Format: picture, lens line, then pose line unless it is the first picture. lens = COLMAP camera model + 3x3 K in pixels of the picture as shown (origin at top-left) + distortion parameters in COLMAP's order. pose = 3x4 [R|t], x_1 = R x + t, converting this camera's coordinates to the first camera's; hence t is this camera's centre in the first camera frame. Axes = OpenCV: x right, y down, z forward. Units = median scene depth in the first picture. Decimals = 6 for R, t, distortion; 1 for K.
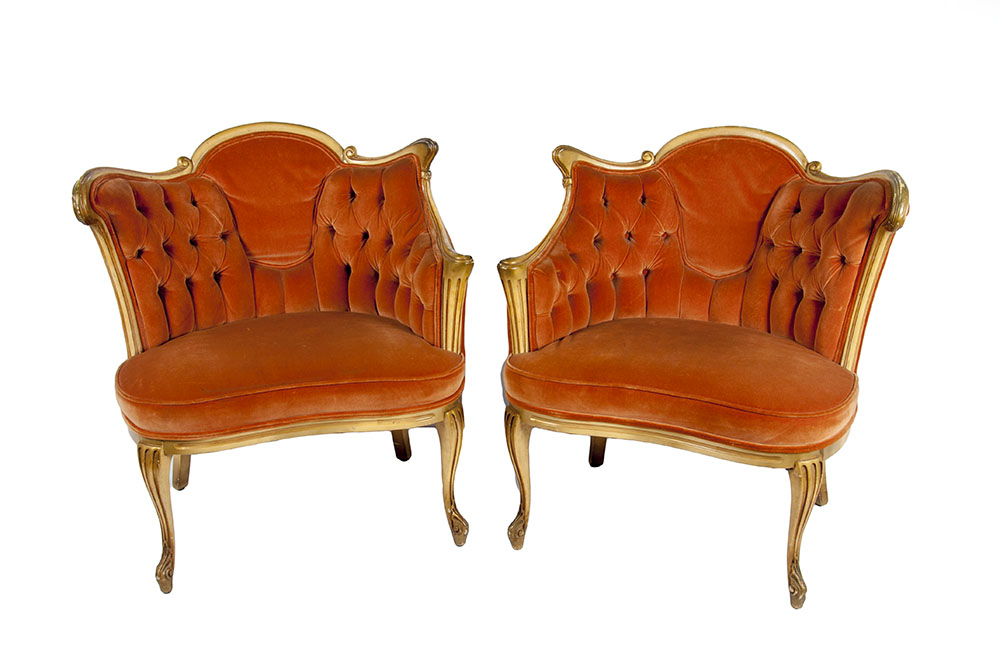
lens RADIAL K [[1121.2, 0, 499.9], [0, 1121.2, 340.9], [0, 0, 1]] dist [-0.017204, 0.000000]
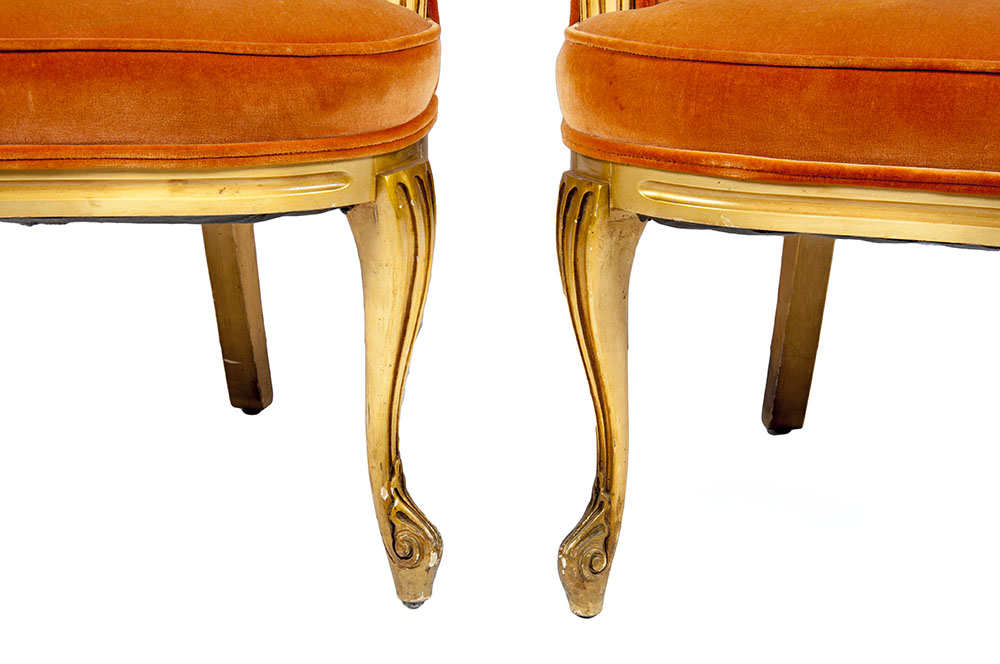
lens RADIAL K [[2219.3, 0, 494.5], [0, 2219.3, 328.8], [0, 0, 1]] dist [0.481071, 0.000000]
pose [[0.999659, 0.014774, 0.021521, -0.027933], [-0.013945, 0.999173, -0.038199, 0.129766], [-0.022068, 0.037886, 0.999038, 0.338028]]
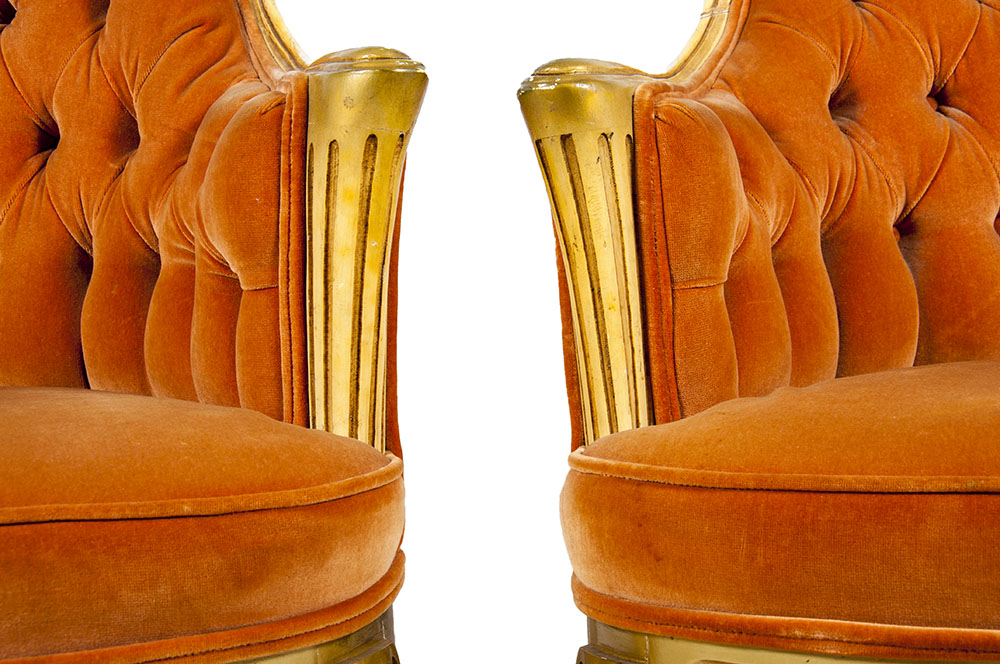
lens RADIAL K [[1846.0, 0, 498.7], [0, 1846.0, 334.6], [0, 0, 1]] dist [0.279626, 0.000000]
pose [[0.998717, -0.037462, 0.034072, -0.022690], [0.044517, 0.970219, -0.238103, 0.087727], [-0.024138, 0.239314, 0.970642, 0.585272]]
